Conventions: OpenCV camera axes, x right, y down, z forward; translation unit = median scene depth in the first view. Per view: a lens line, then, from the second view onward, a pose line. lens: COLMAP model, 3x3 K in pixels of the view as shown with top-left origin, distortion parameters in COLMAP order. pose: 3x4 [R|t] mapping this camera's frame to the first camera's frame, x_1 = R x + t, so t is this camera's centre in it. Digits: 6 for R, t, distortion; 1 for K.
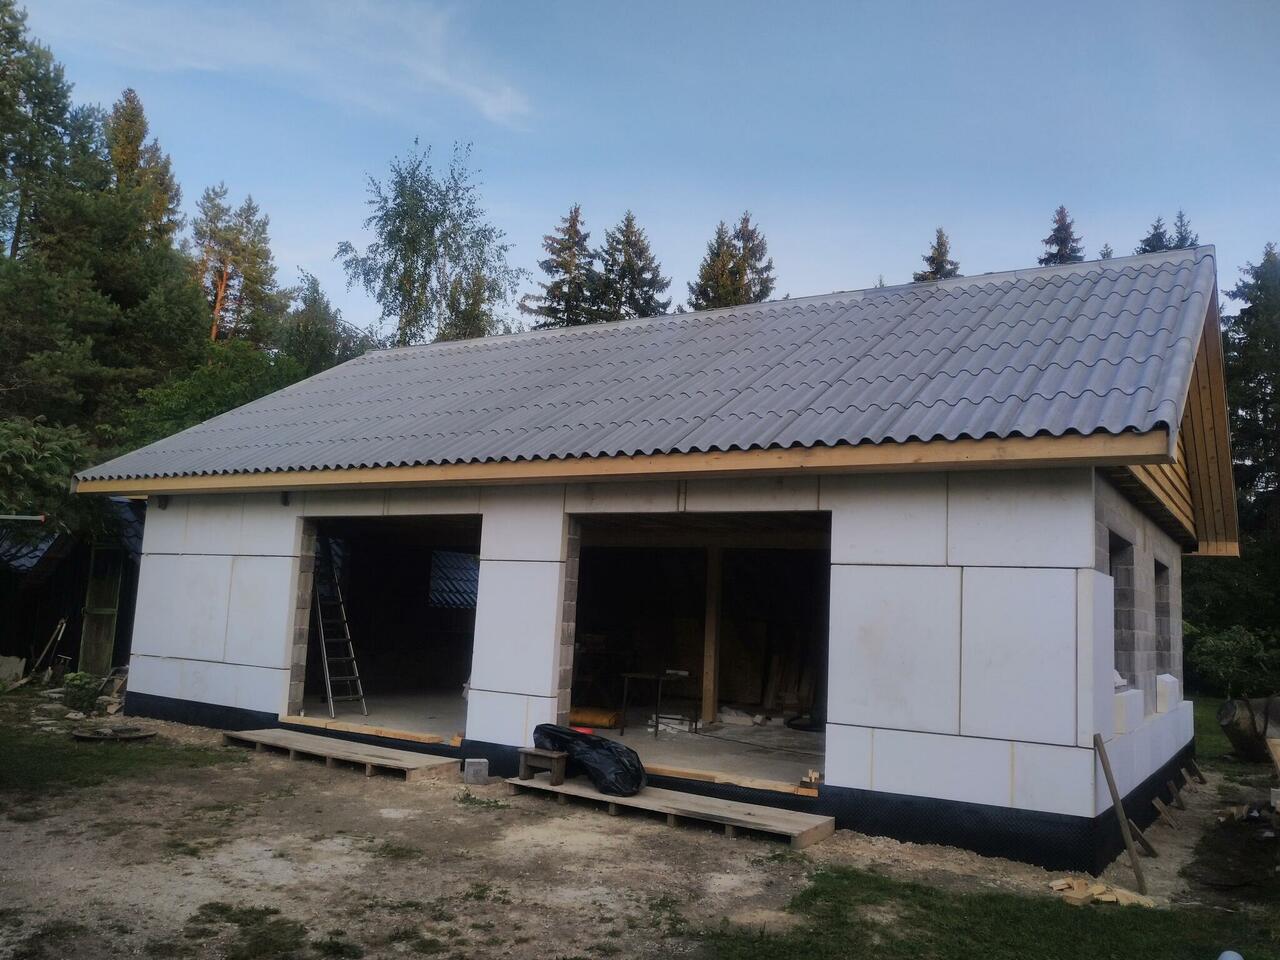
lens RADIAL K [[1087.6, 0, 640.0], [0, 1087.6, 480.0], [0, 0, 1]] dist [-0.000510, 0.132739]
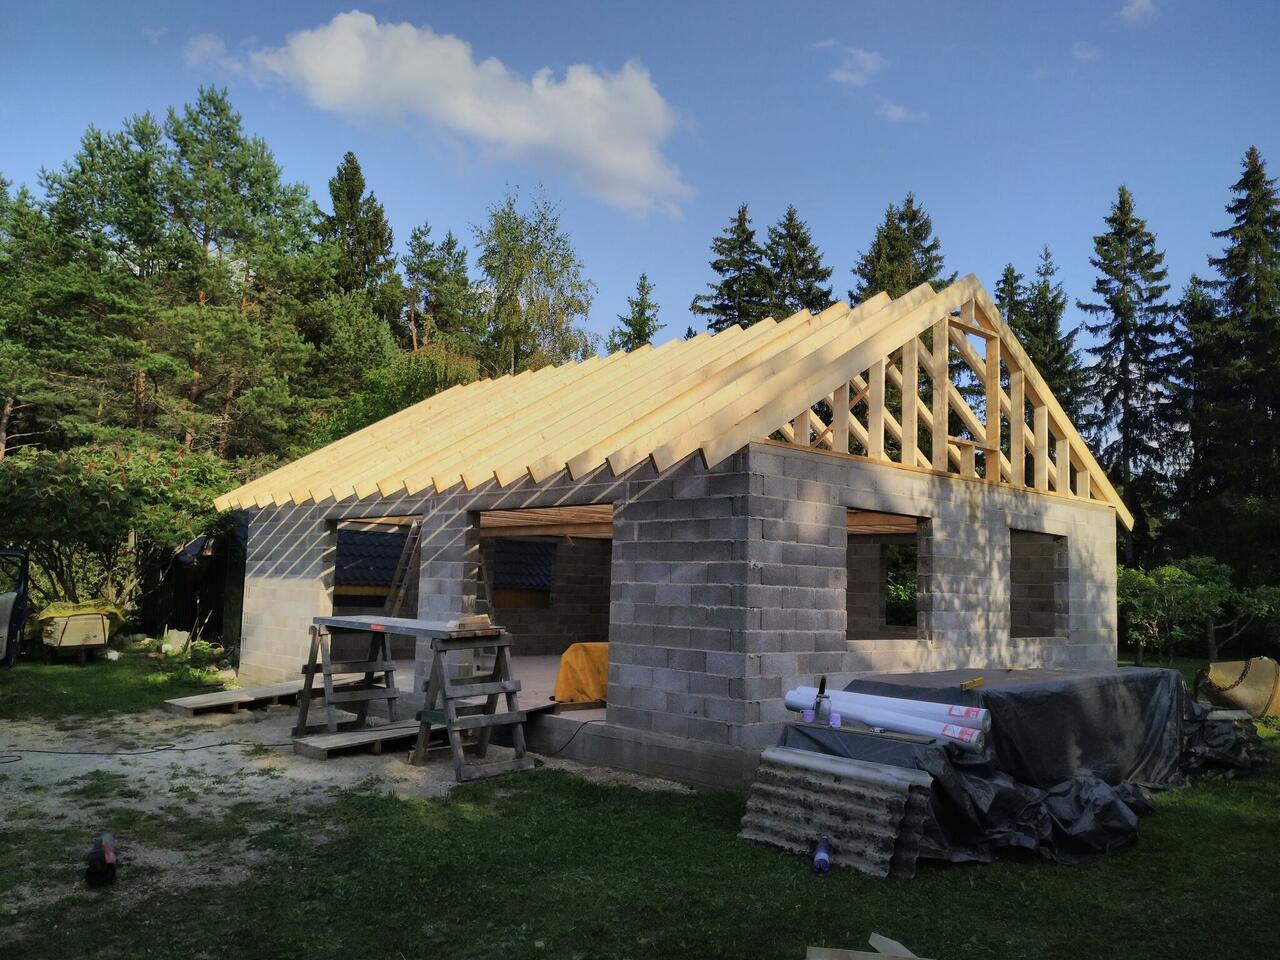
lens RADIAL K [[1090.2, 0, 674.0], [0, 1090.2, 477.4], [0, 0, 1]] dist [-0.030678, 0.148655]
pose [[0.969245, -0.051189, -0.240715, 0.117197], [0.053210, 0.998582, 0.001899, 0.001711], [0.240276, -0.014649, 0.970594, -0.028004]]
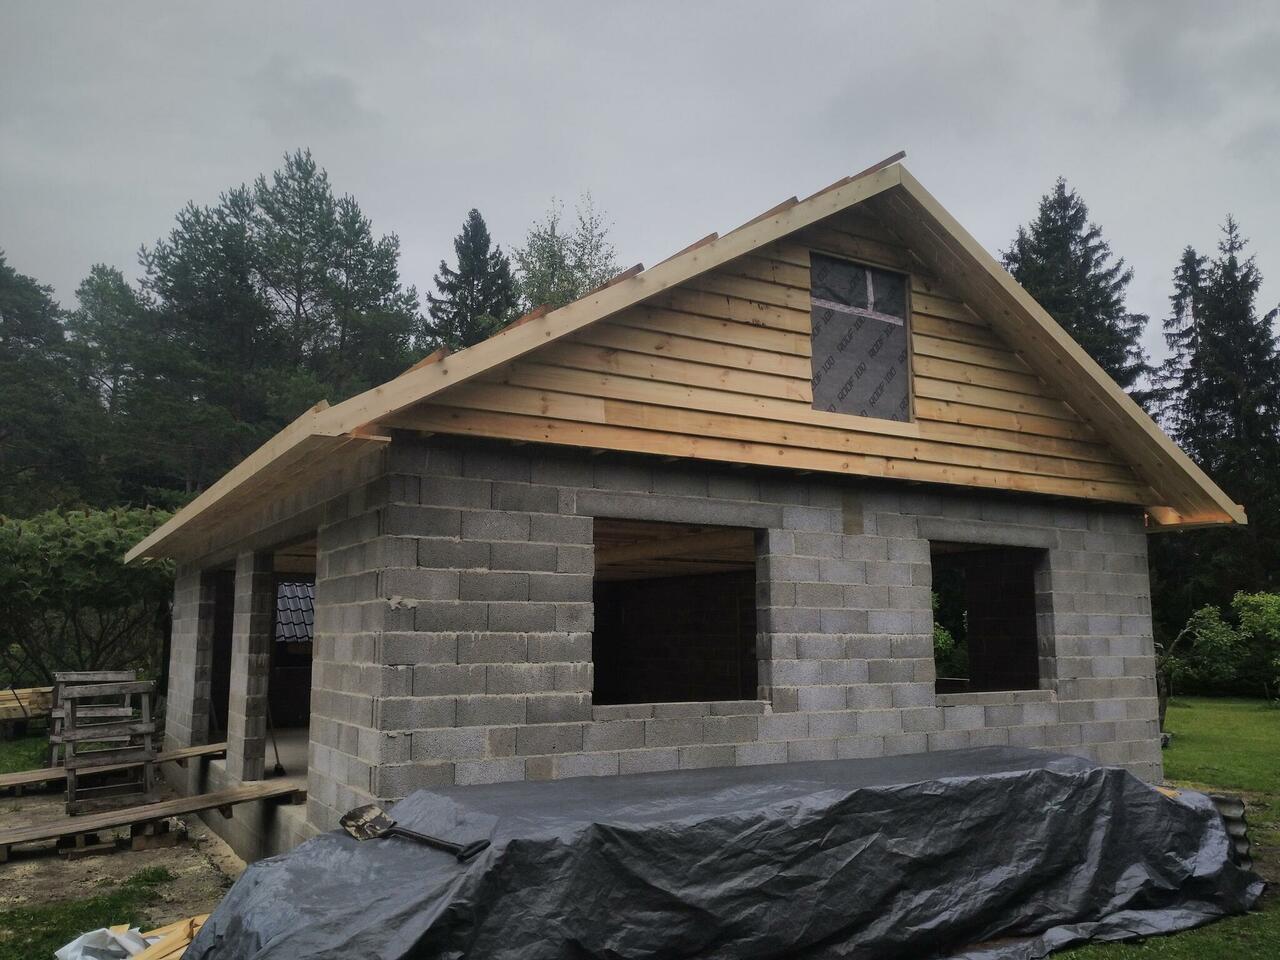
lens RADIAL K [[1060.6, 0, 644.6], [0, 1060.6, 546.4], [0, 0, 1]] dist [-0.015703, 0.110090]
pose [[0.884780, -0.087699, -0.457683, 0.171386], [0.101201, 0.994853, 0.005010, 0.013852], [0.454888, -0.050750, 0.889101, 0.060901]]
